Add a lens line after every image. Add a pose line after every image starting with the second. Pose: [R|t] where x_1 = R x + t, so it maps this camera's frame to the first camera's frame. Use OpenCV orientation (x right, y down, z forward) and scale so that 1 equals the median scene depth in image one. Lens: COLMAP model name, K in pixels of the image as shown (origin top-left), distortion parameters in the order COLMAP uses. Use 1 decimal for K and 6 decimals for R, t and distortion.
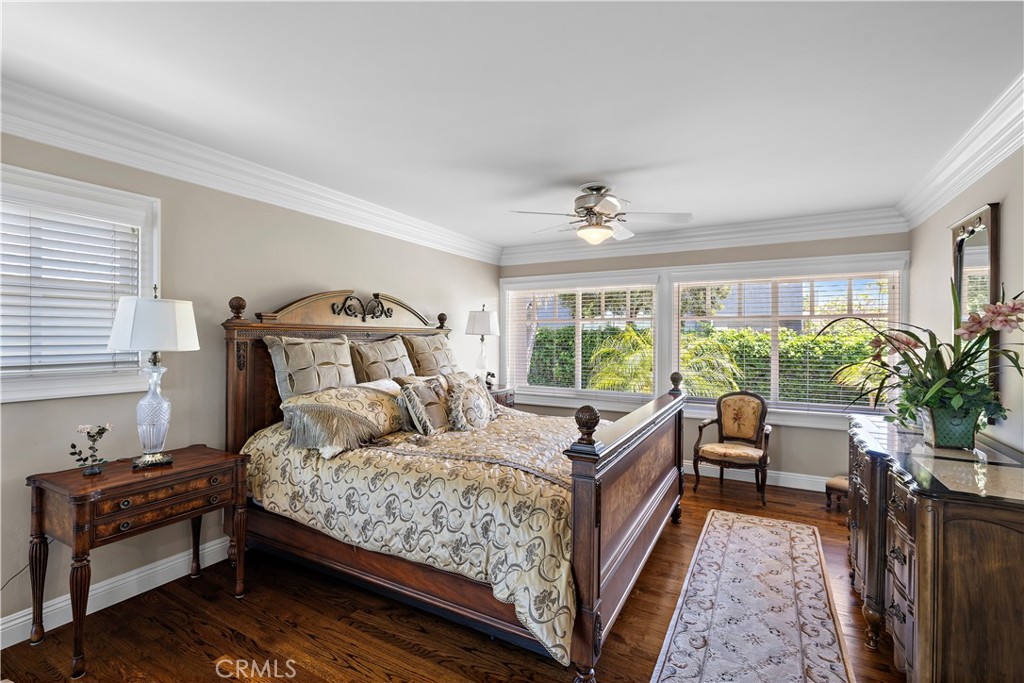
lens RADIAL K [[461.6, 0, 509.7], [0, 461.6, 342.2], [0, 0, 1]] dist [-0.004603, -0.000713]
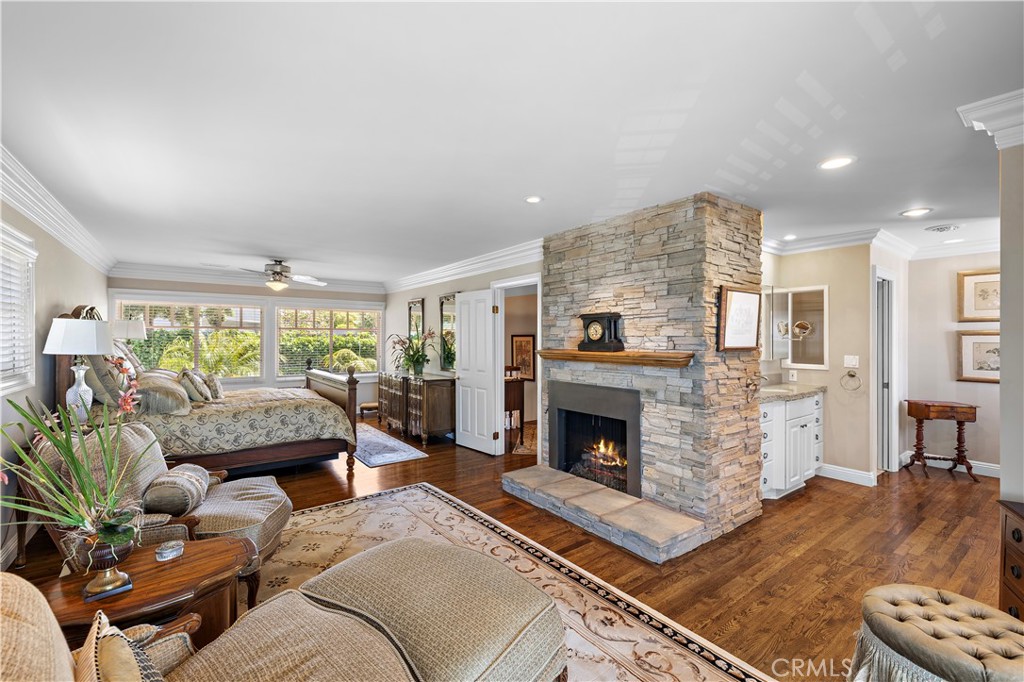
lens RADIAL K [[440.5, 0, 511.9], [0, 440.5, 339.6], [0, 0, 1]] dist [0.003090, -0.000374]
pose [[0.408319, -0.007867, 0.912805, -1.056884], [0.008319, 0.999953, 0.004897, -0.018193], [-0.912801, 0.005594, 0.408366, -0.581645]]
